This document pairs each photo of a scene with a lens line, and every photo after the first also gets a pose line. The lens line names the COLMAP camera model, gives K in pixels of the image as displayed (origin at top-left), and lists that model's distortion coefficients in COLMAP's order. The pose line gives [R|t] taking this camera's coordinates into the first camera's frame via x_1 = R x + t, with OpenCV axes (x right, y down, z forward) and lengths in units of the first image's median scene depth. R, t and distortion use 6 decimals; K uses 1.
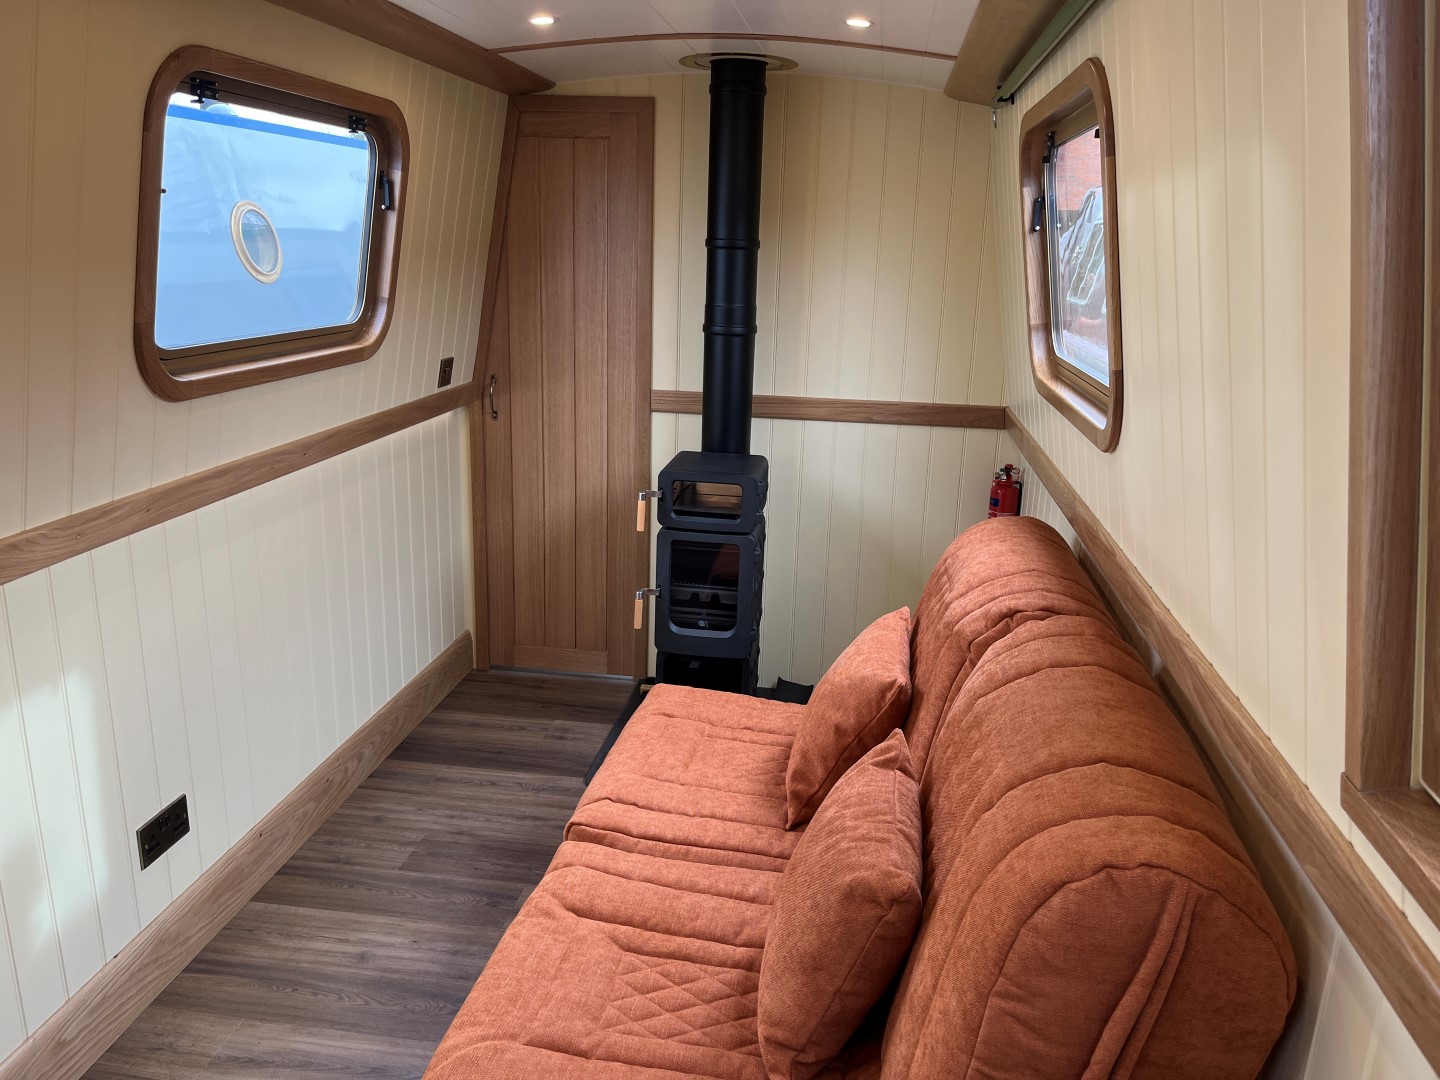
lens RADIAL K [[1090.7, 0, 724.1], [0, 1090.7, 534.8], [0, 0, 1]] dist [0.058252, -0.076794]
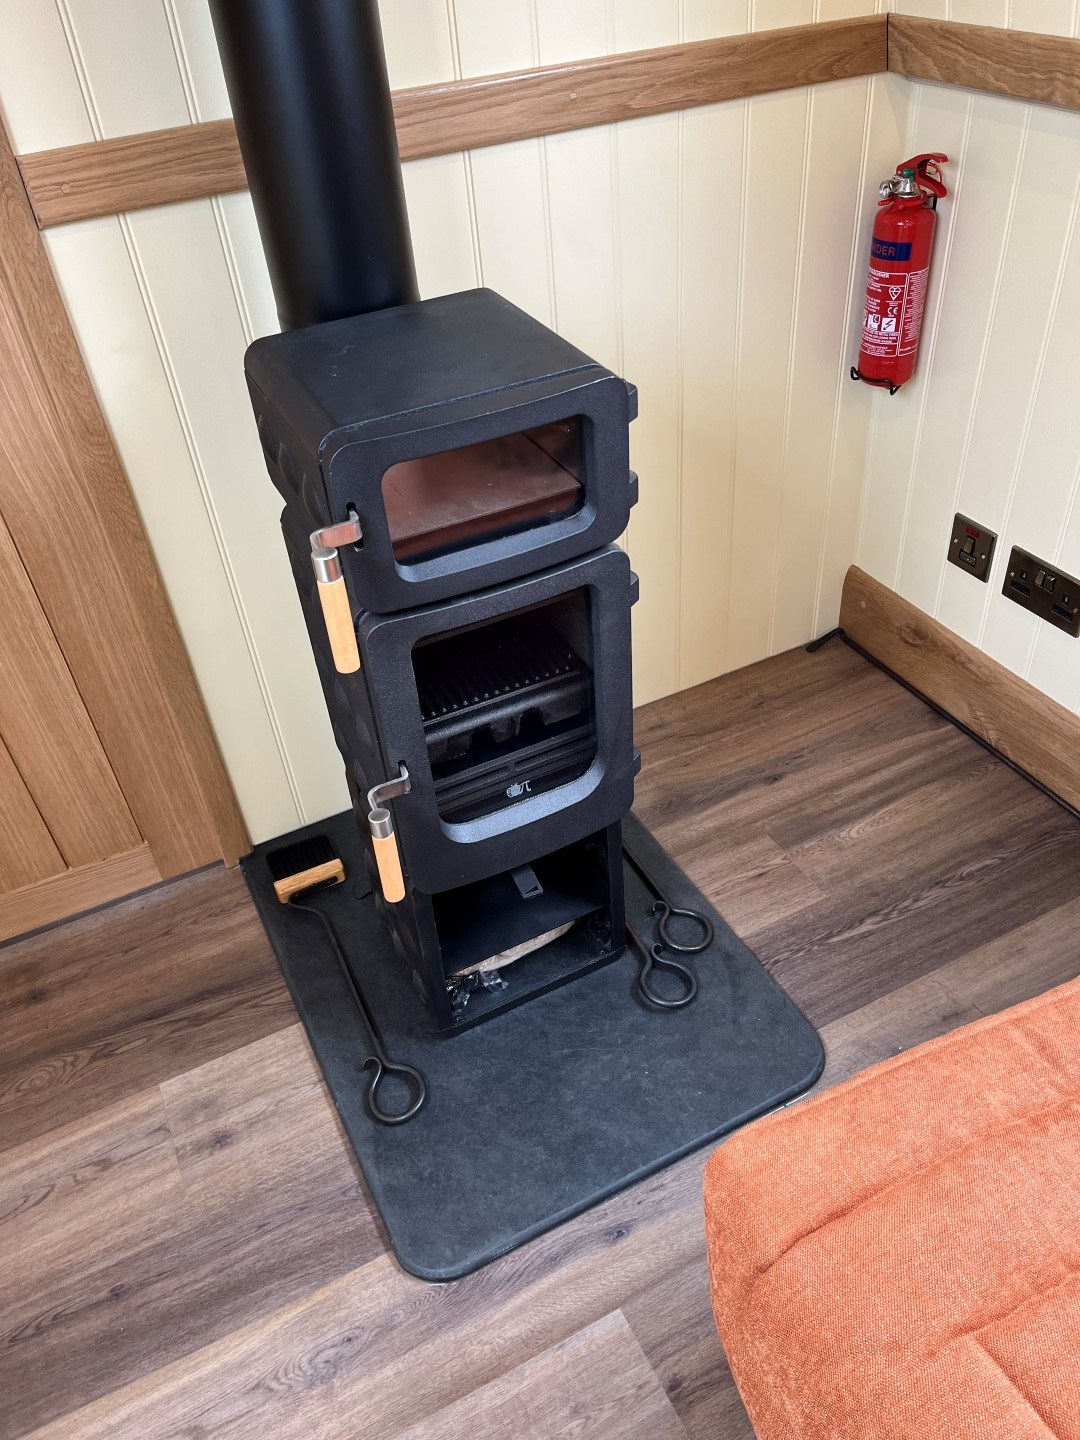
lens RADIAL K [[1090.7, 0, 564.6], [0, 1090.7, 742.5], [0, 0, 1]] dist [0.058252, -0.076794]
pose [[0.814578, -0.432432, 0.386606, -0.151388], [0.243338, 0.859773, 0.448973, -0.103759], [-0.526544, -0.271648, 0.805580, 0.697227]]
